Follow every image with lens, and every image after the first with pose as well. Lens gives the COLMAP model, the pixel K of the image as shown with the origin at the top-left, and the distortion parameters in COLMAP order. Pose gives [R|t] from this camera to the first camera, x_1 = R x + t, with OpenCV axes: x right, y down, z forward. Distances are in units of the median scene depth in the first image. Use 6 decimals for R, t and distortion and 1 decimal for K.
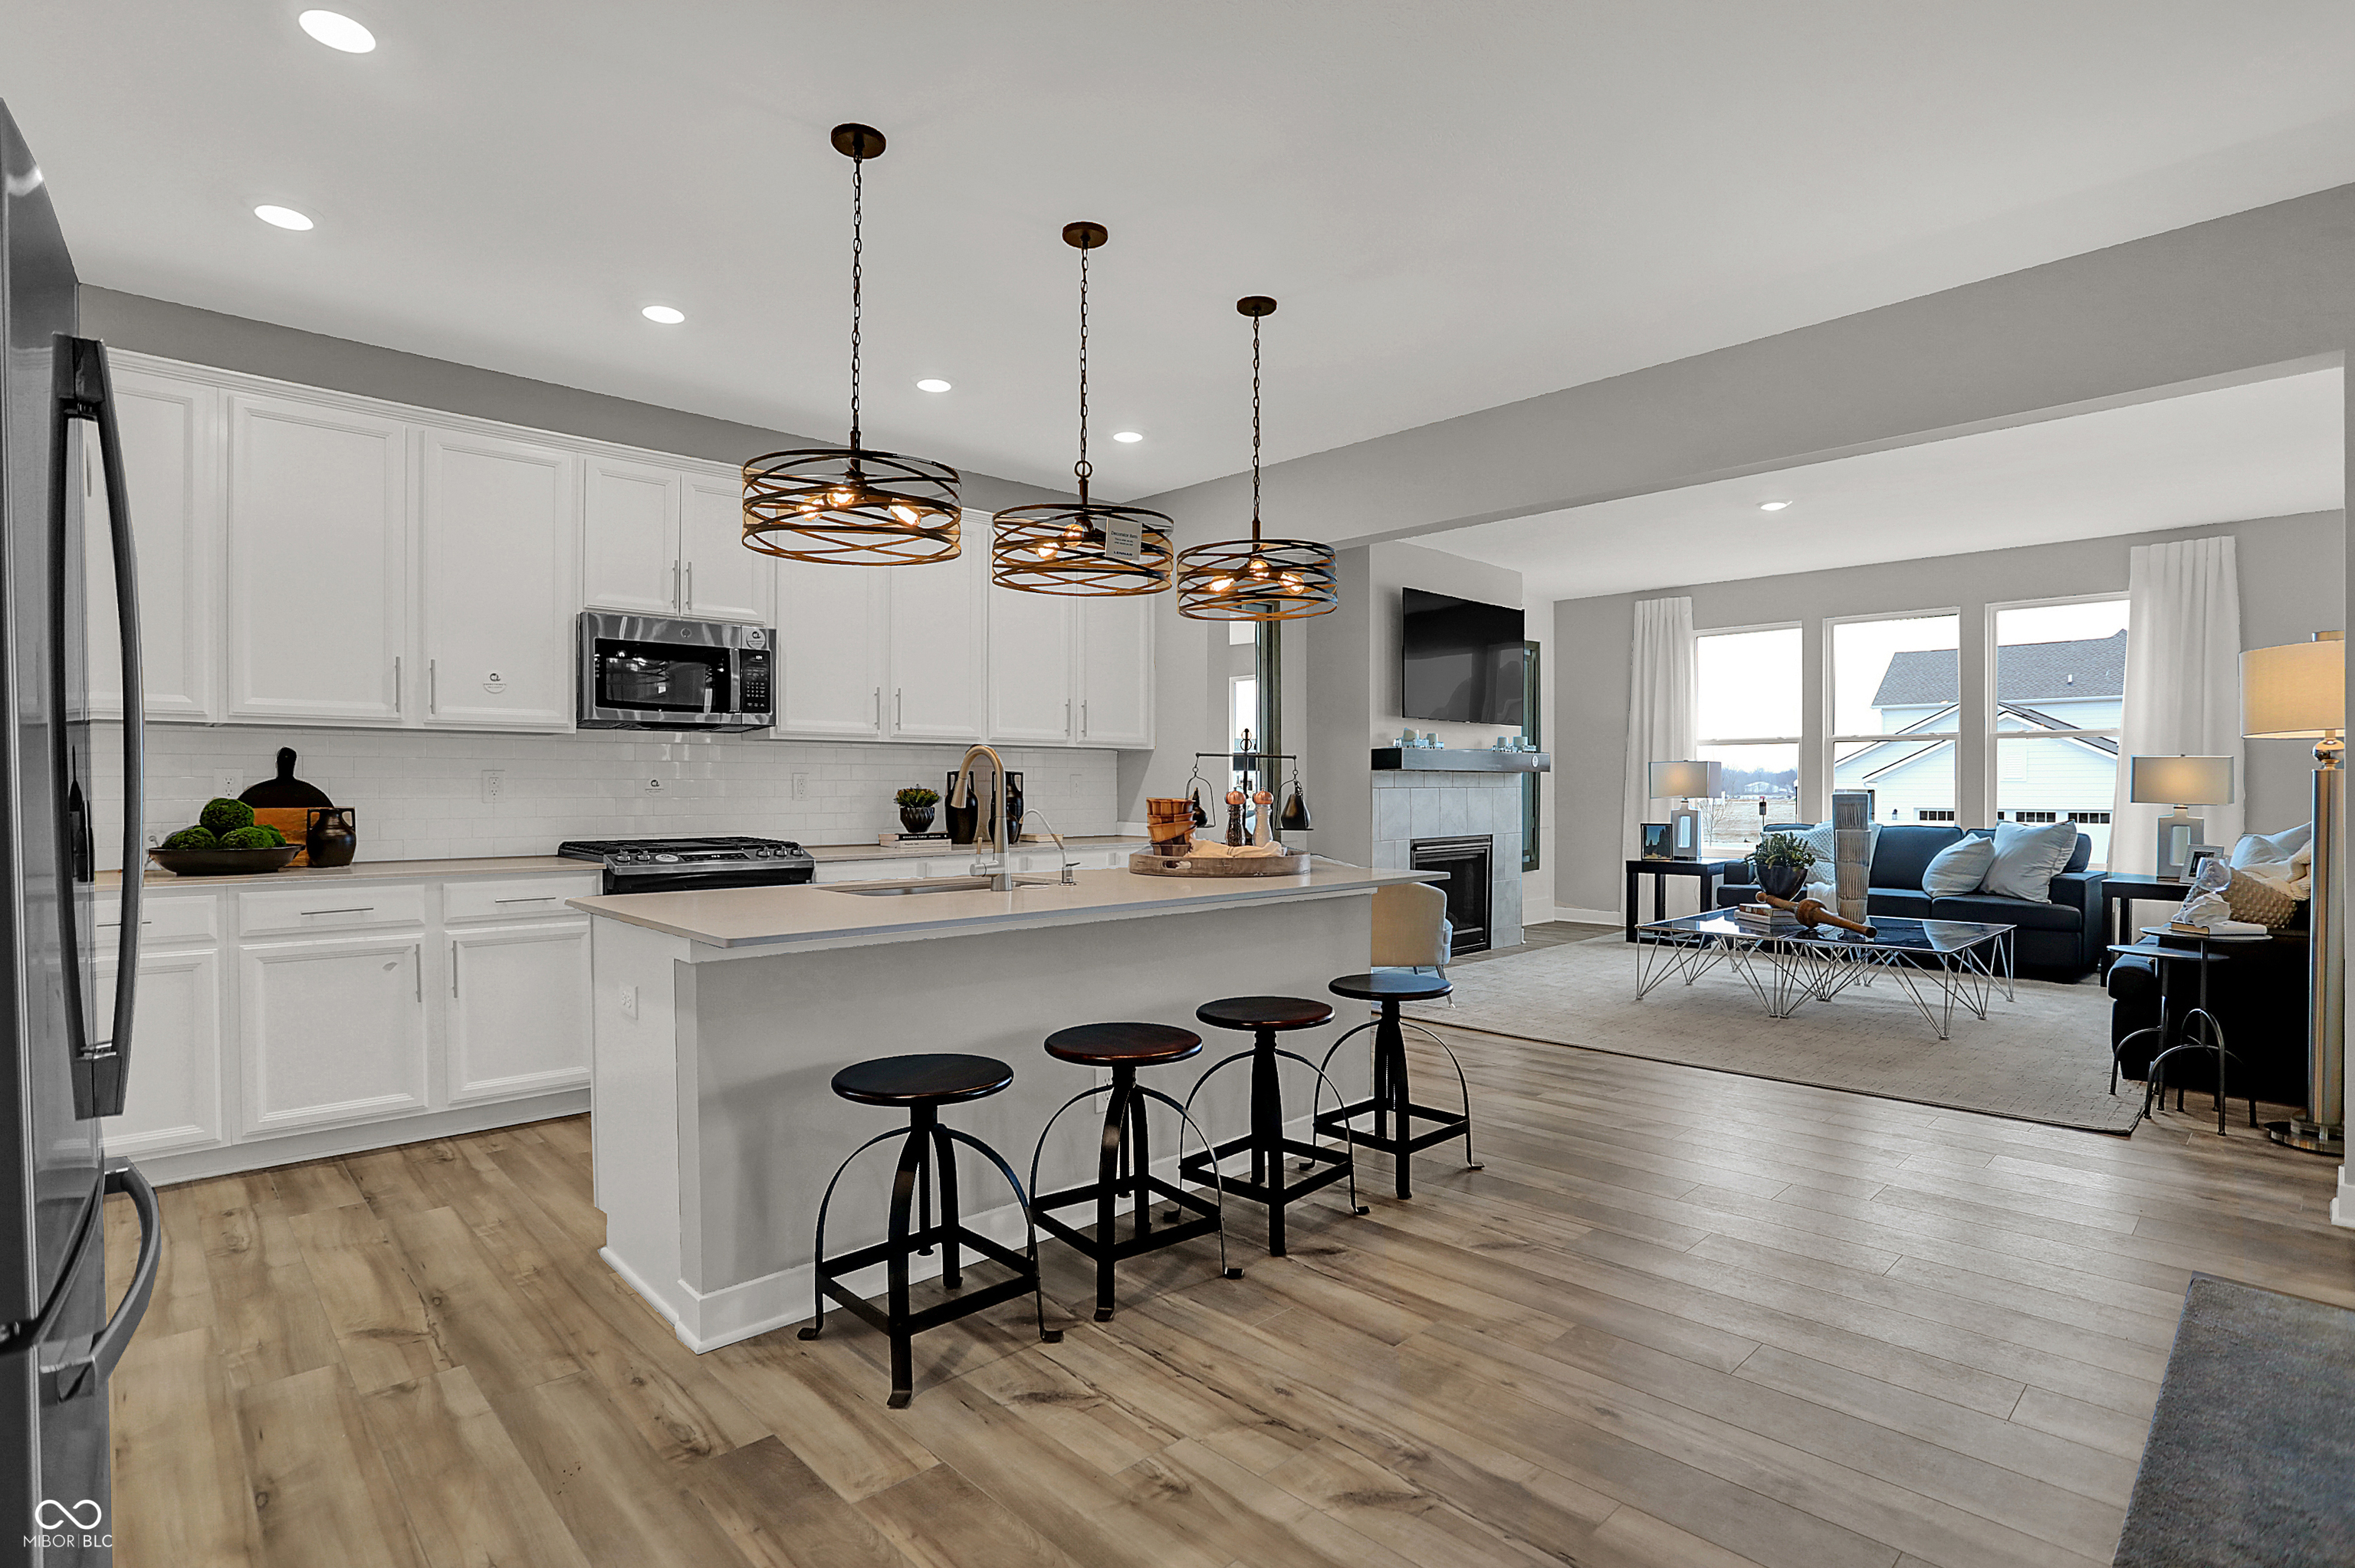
lens RADIAL K [[1159.0, 0, 1177.5], [0, 1159.0, 784.0], [0, 0, 1]] dist [-0.086816, 0.047173]
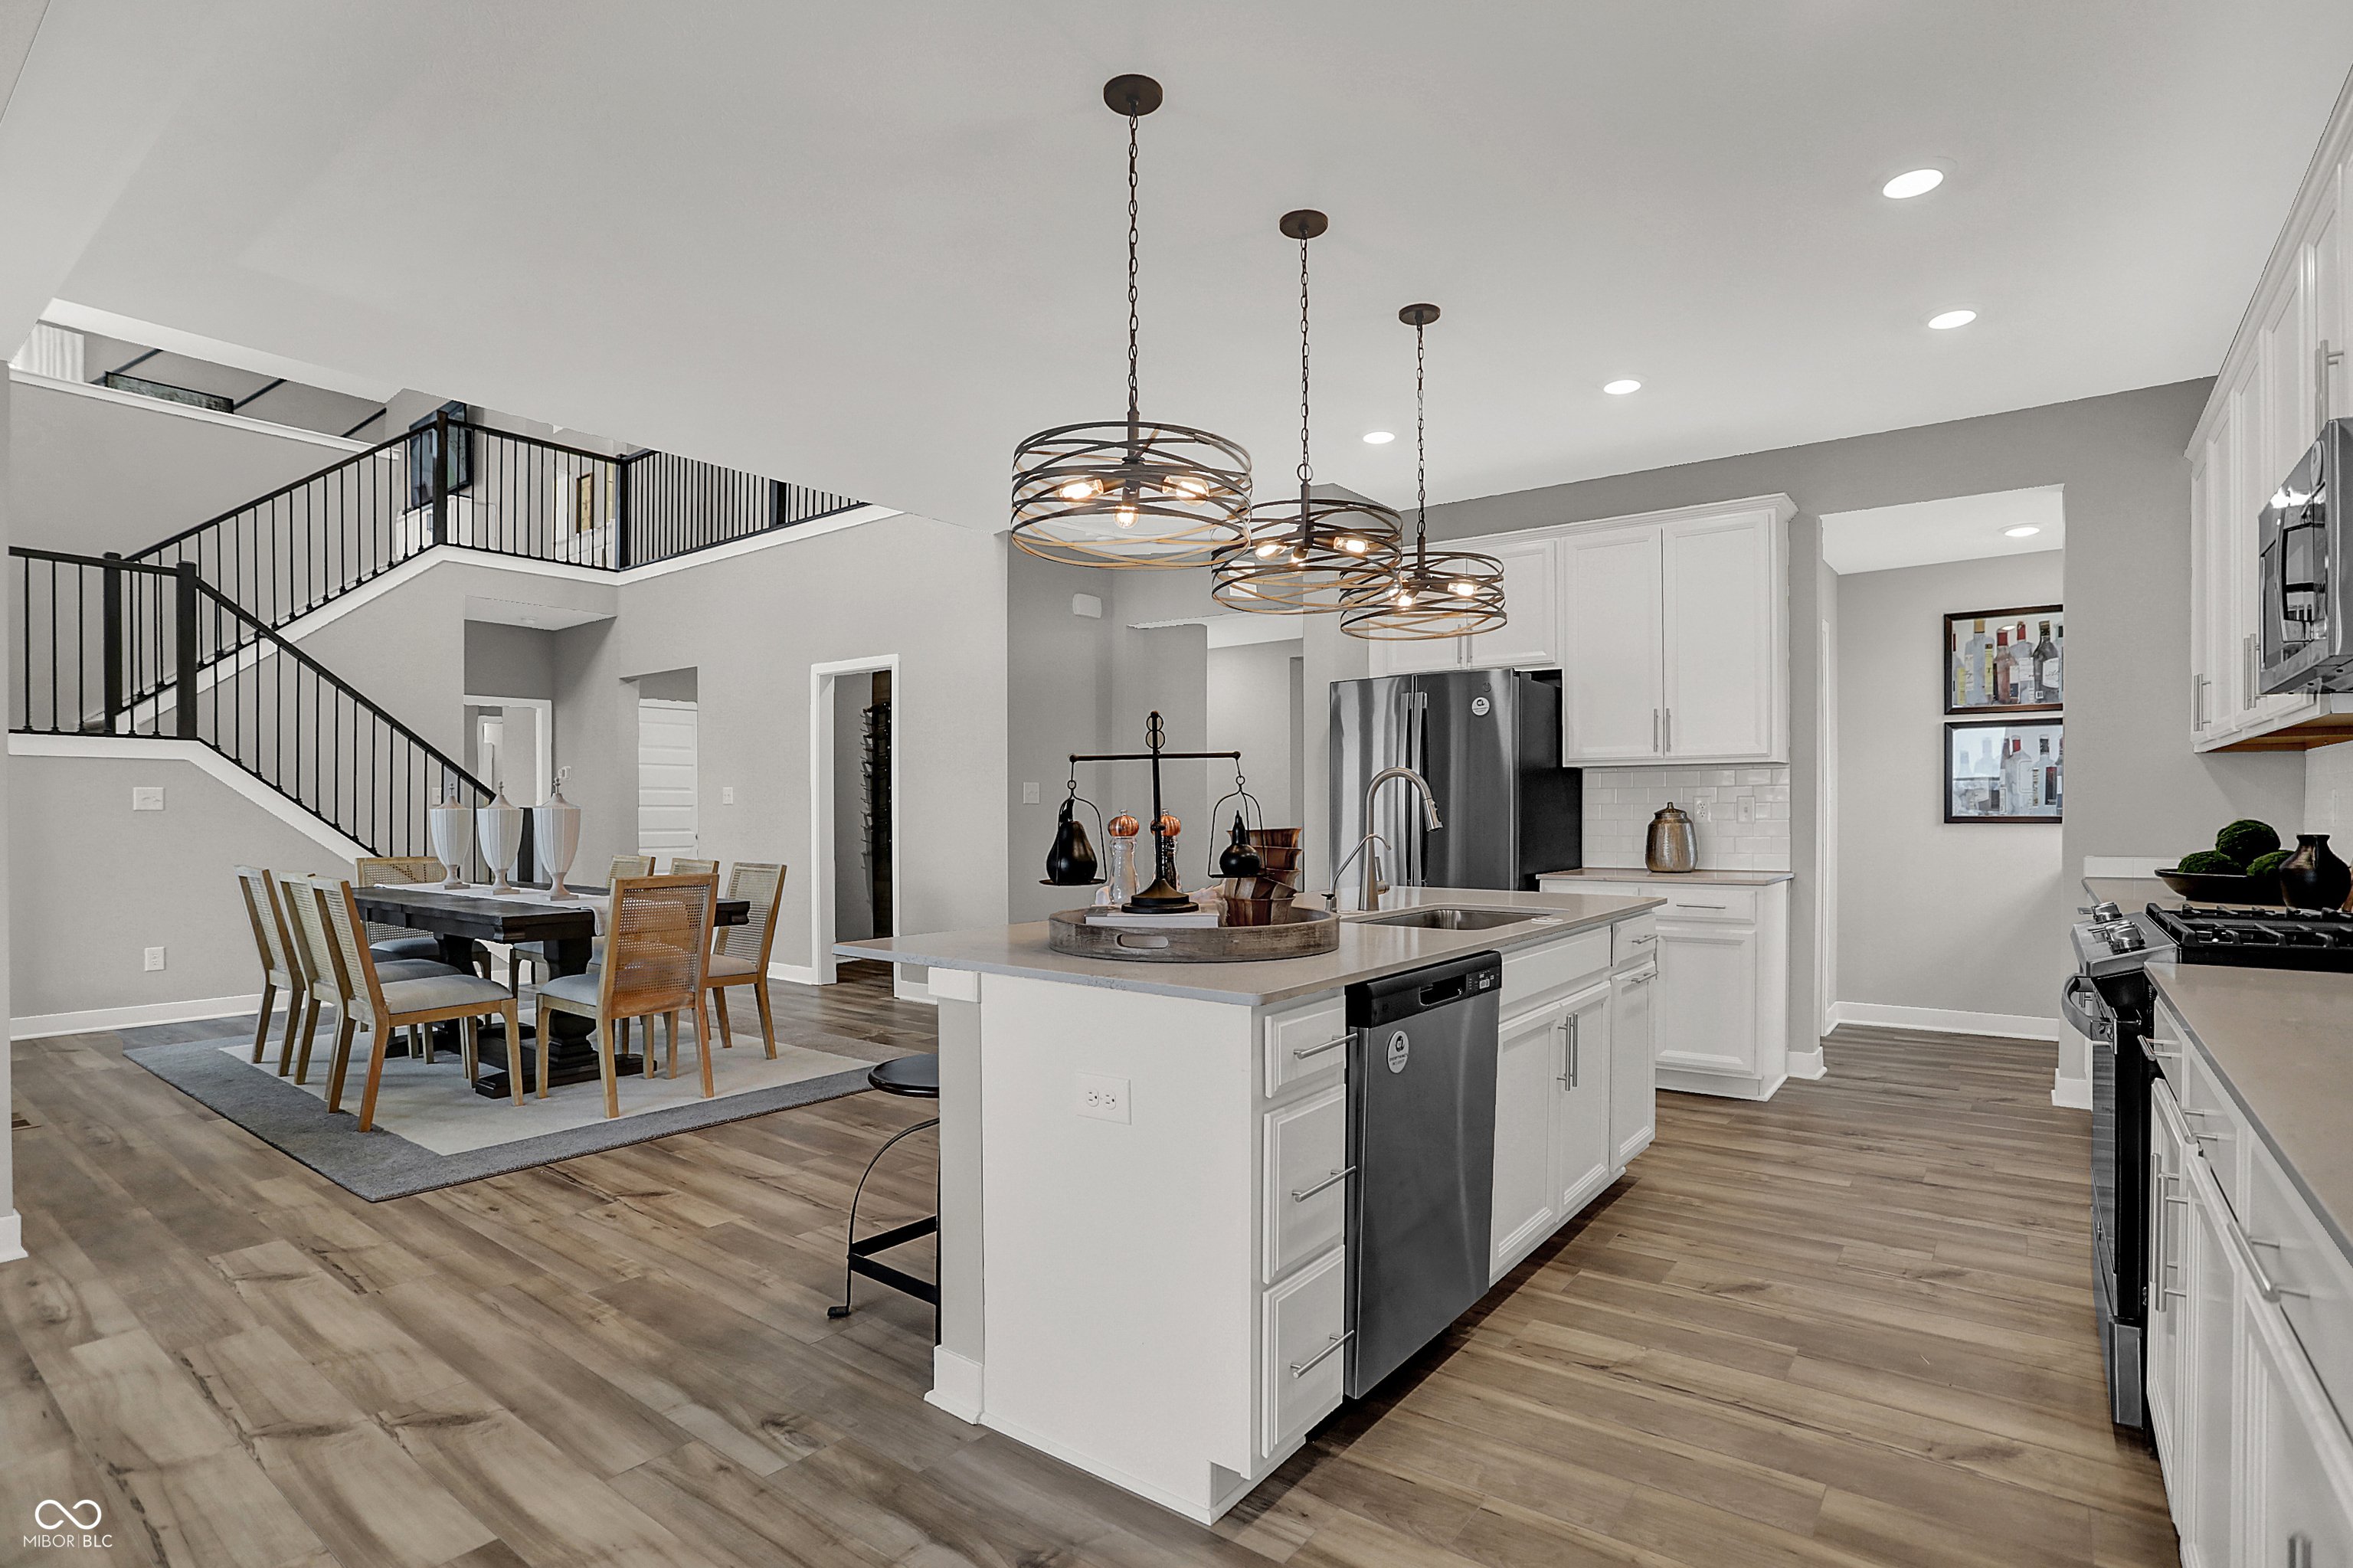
lens RADIAL K [[1158.1, 0, 1192.3], [0, 1158.1, 812.8], [0, 0, 1]] dist [-0.075604, 0.031140]
pose [[-0.984612, 0.002626, -0.174736, 0.116489], [0.002446, 0.999996, 0.001247, 0.002219], [0.174738, 0.000800, -0.984615, 1.262193]]
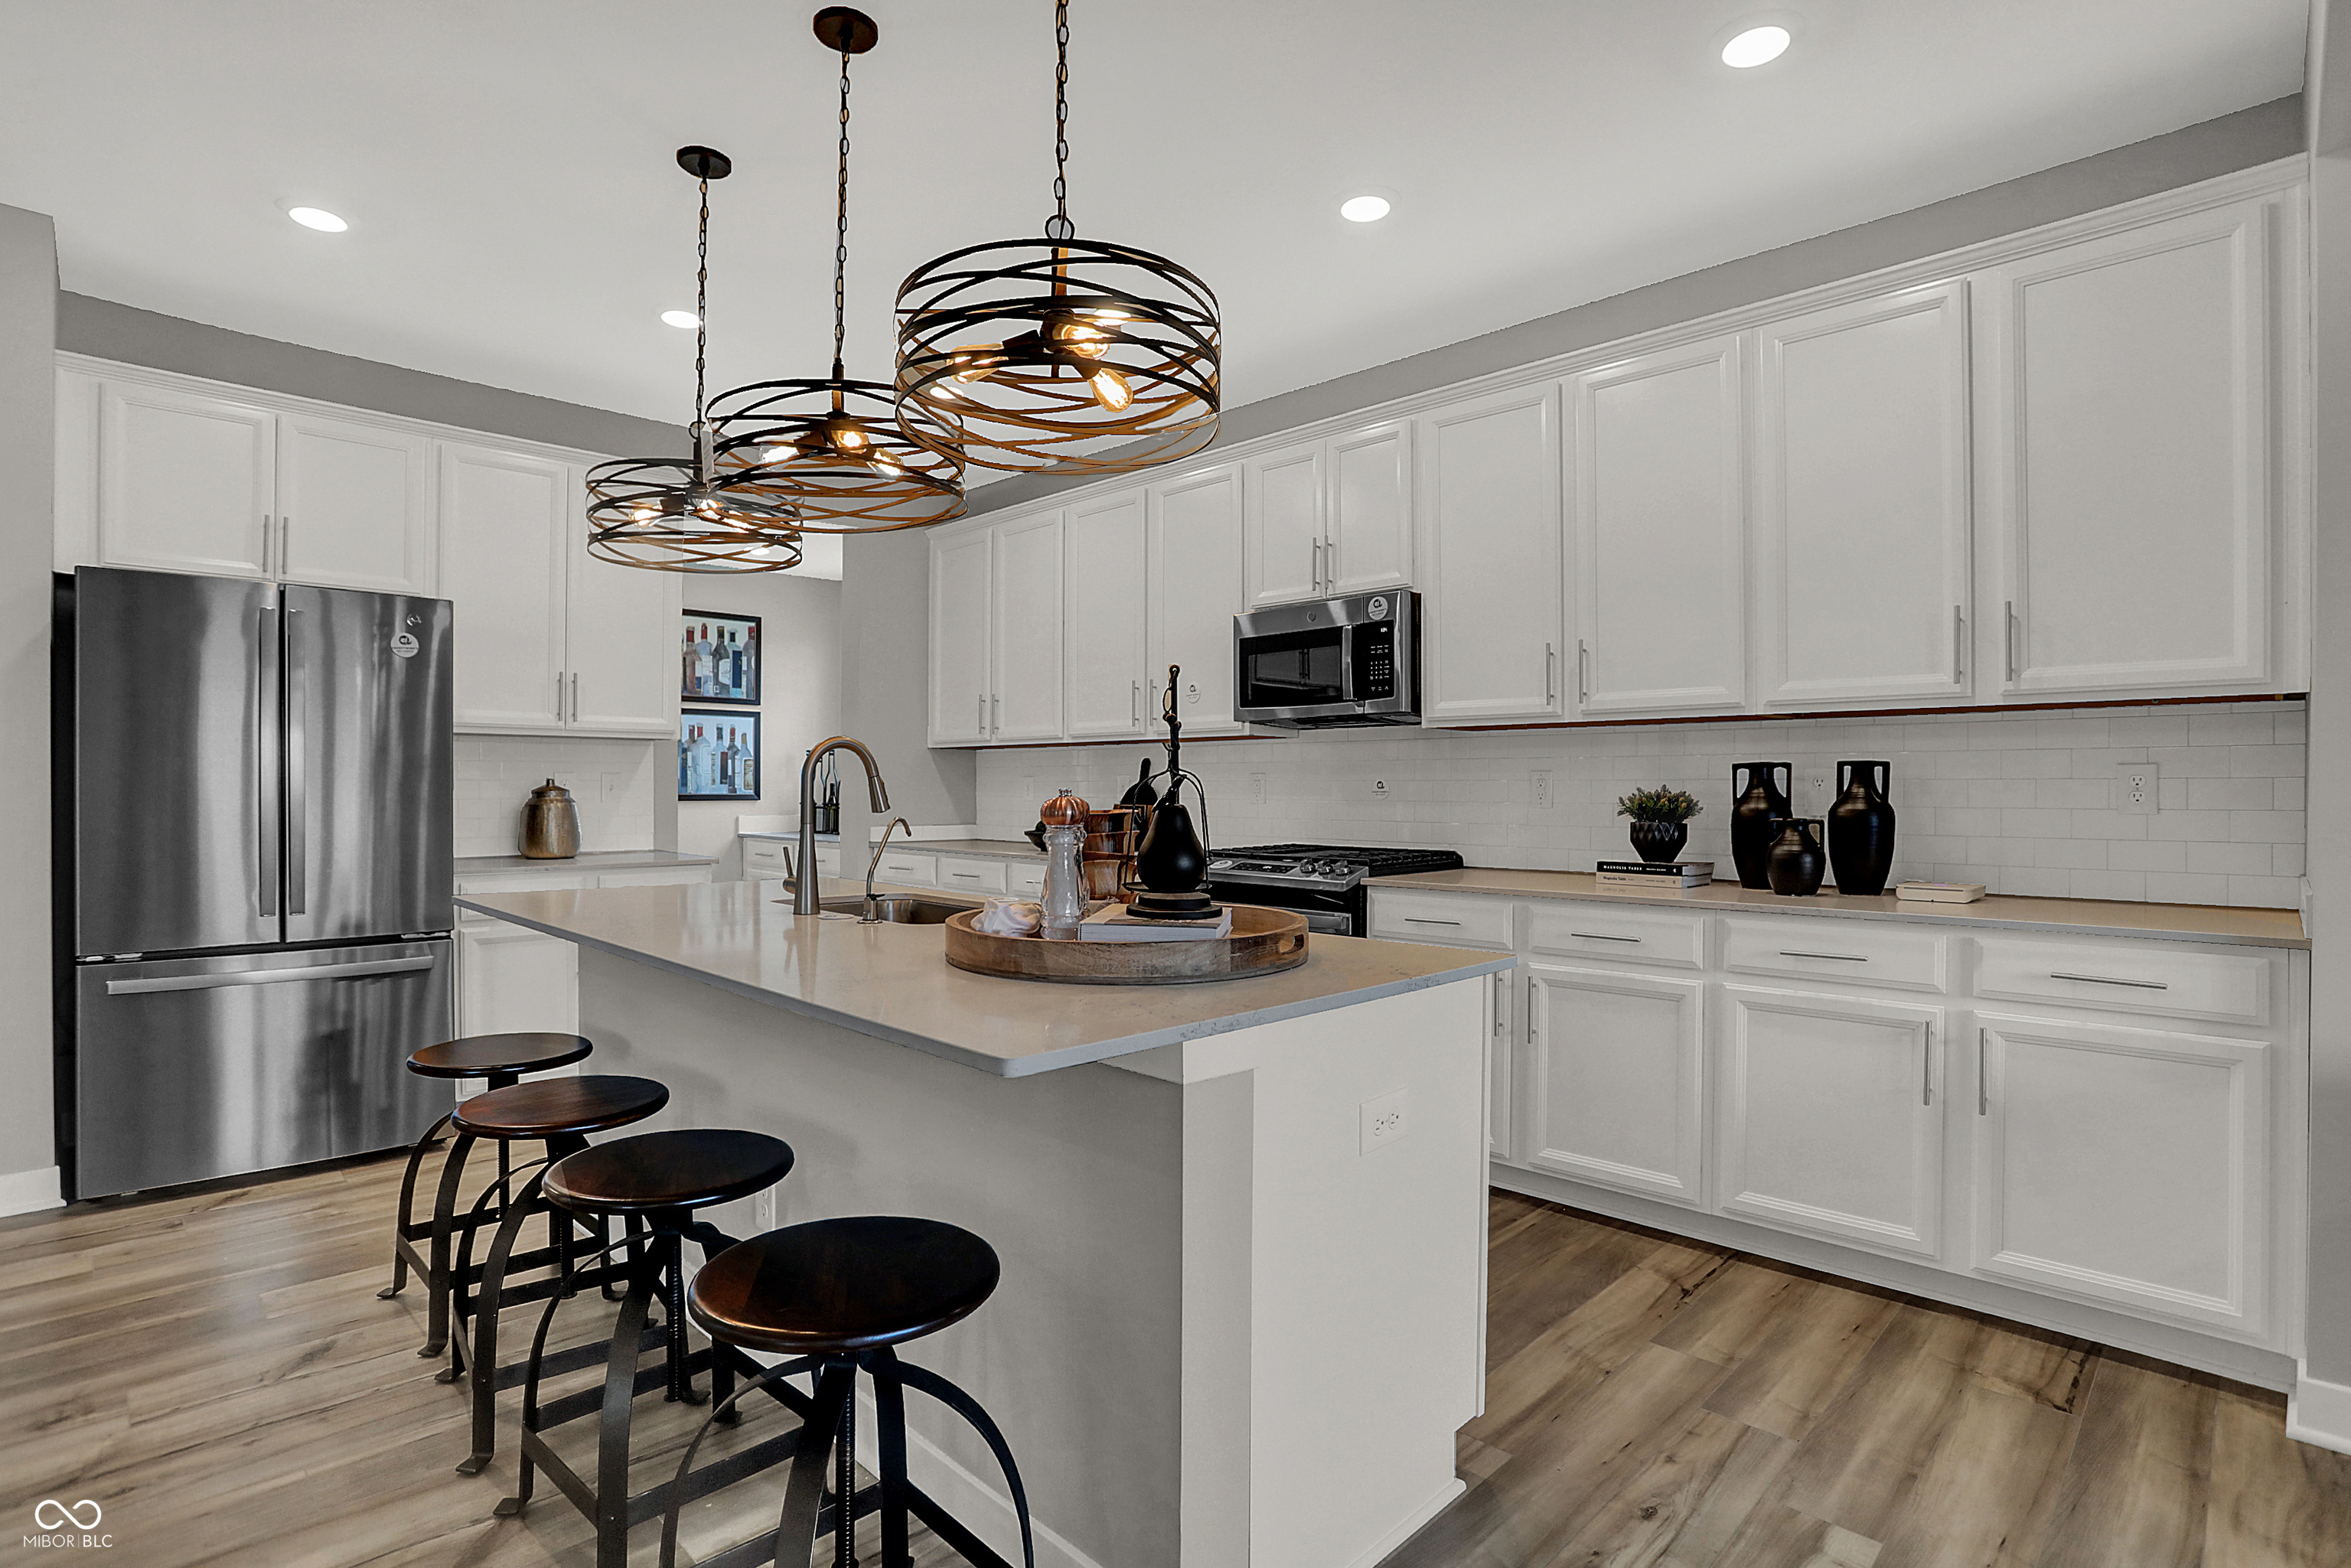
lens RADIAL K [[1147.0, 0, 1175.5], [0, 1147.0, 784.0], [0, 0, 1]] dist [-0.075116, 0.027598]
pose [[0.033547, -0.004605, -0.999427, 0.418172], [-0.001492, 0.999988, -0.004658, 0.002844], [0.999436, 0.001648, 0.033540, 0.785067]]
